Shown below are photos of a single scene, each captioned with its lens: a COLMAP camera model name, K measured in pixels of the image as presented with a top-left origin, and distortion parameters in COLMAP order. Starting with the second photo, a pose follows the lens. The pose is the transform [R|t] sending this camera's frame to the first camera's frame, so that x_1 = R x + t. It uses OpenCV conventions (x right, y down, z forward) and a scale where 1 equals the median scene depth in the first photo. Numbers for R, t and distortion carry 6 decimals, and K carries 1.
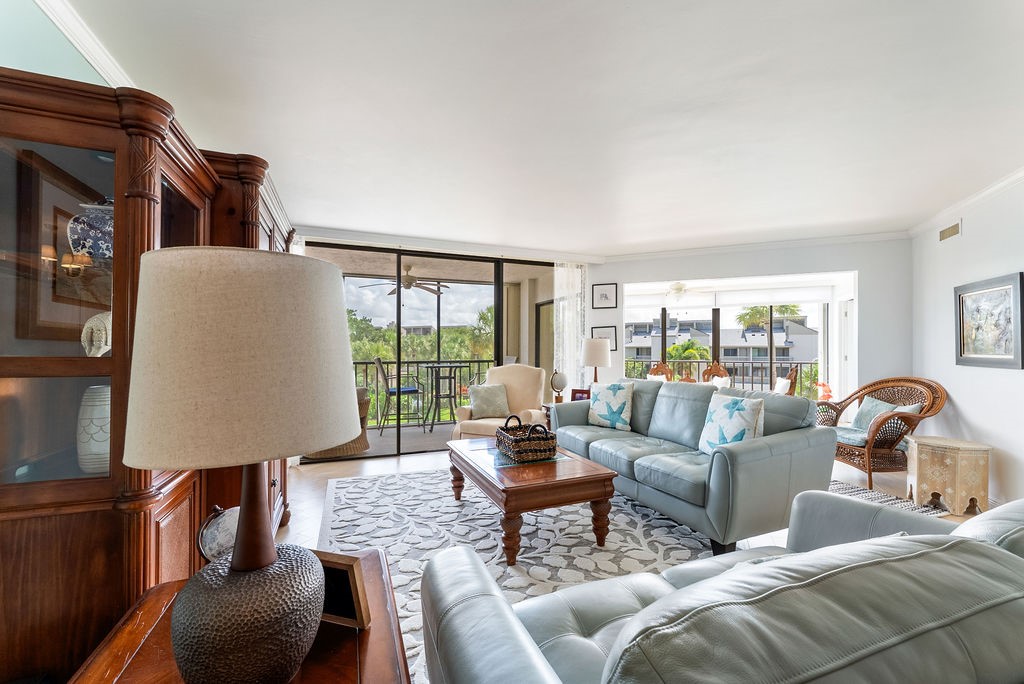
lens RADIAL K [[415.7, 0, 508.3], [0, 415.7, 347.0], [0, 0, 1]] dist [-0.000533, -0.000507]
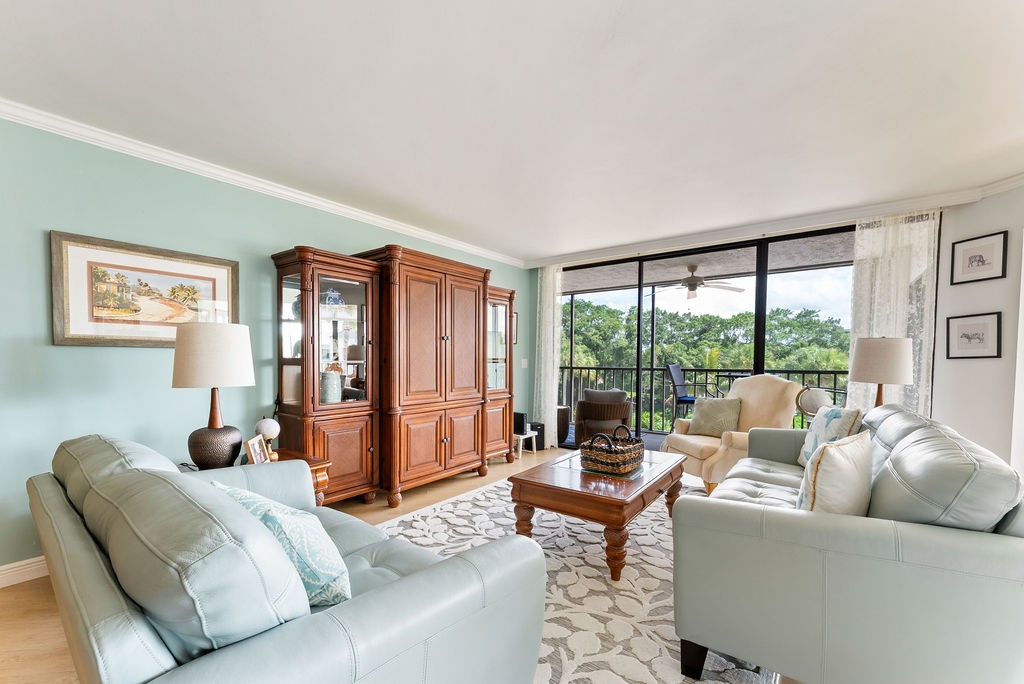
lens RADIAL K [[415.7, 0, 496.3], [0, 415.7, 368.7], [0, 0, 1]] dist [-0.000533, -0.000507]
pose [[0.510083, 0.024556, -0.859775, 0.392773], [0.004218, 0.999509, 0.031049, 0.003785], [0.860115, -0.019464, 0.509729, 0.164834]]
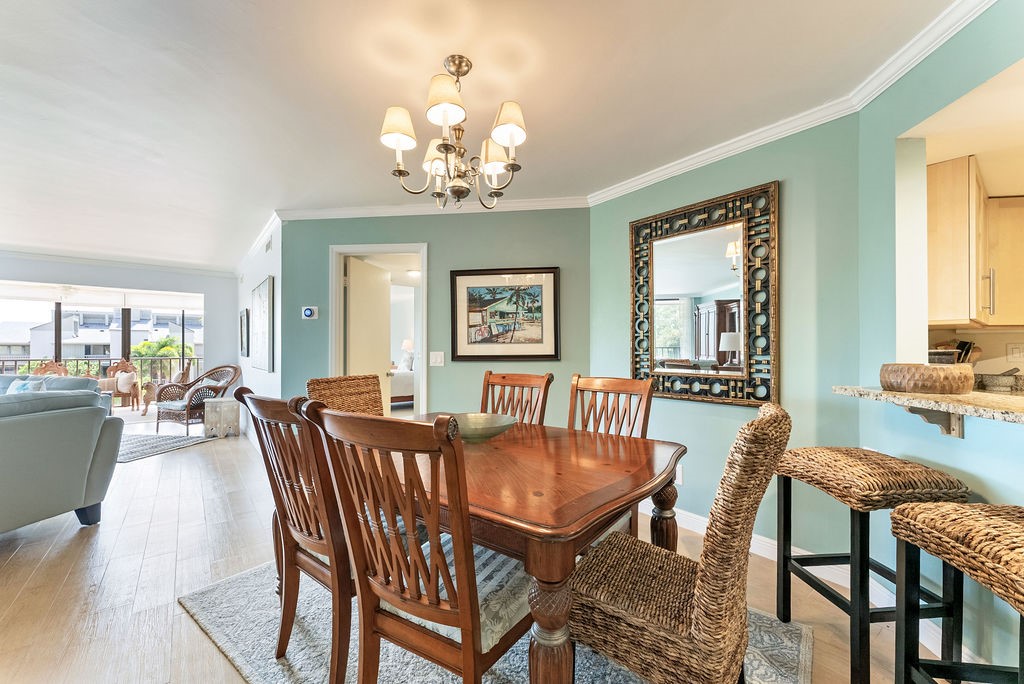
lens RADIAL K [[415.7, 0, 517.6], [0, 415.7, 347.2], [0, 0, 1]] dist [-0.000533, -0.000507]
pose [[0.459719, -0.003351, 0.888058, 0.031485], [-0.002742, 0.999983, 0.005193, -0.000862], [-0.888060, -0.004822, 0.459702, -0.581790]]
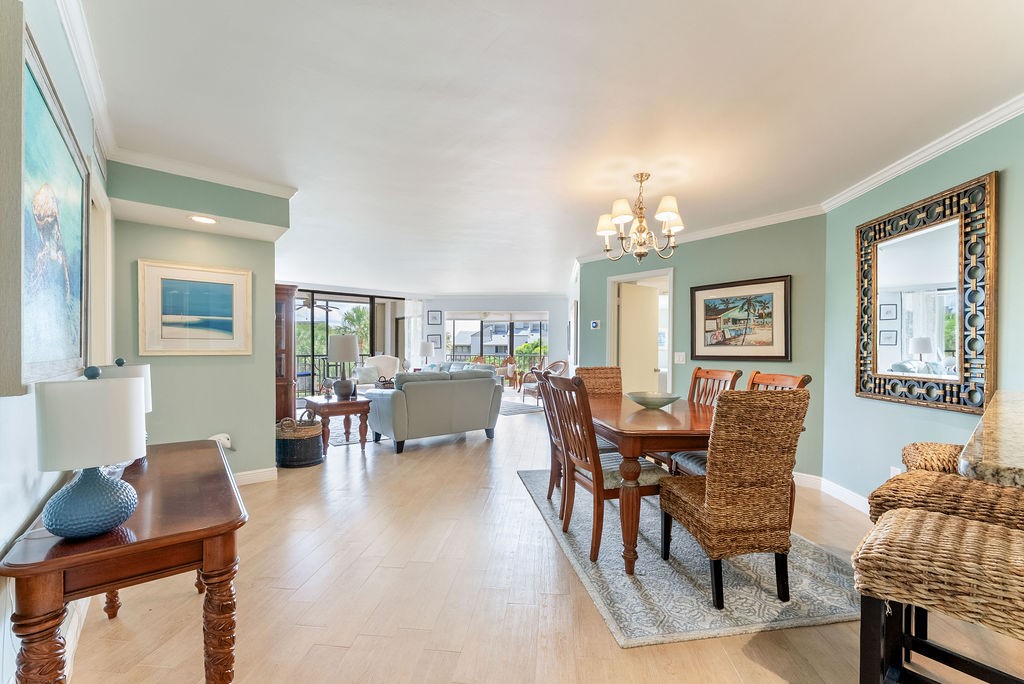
lens RADIAL K [[415.7, 0, 515.2], [0, 415.7, 350.4], [0, 0, 1]] dist [-0.000533, -0.000507]
pose [[0.944670, -0.001931, 0.328017, -0.029050], [-0.002377, 0.999916, 0.012734, -0.003360], [-0.328014, -0.012809, 0.944586, -0.847491]]
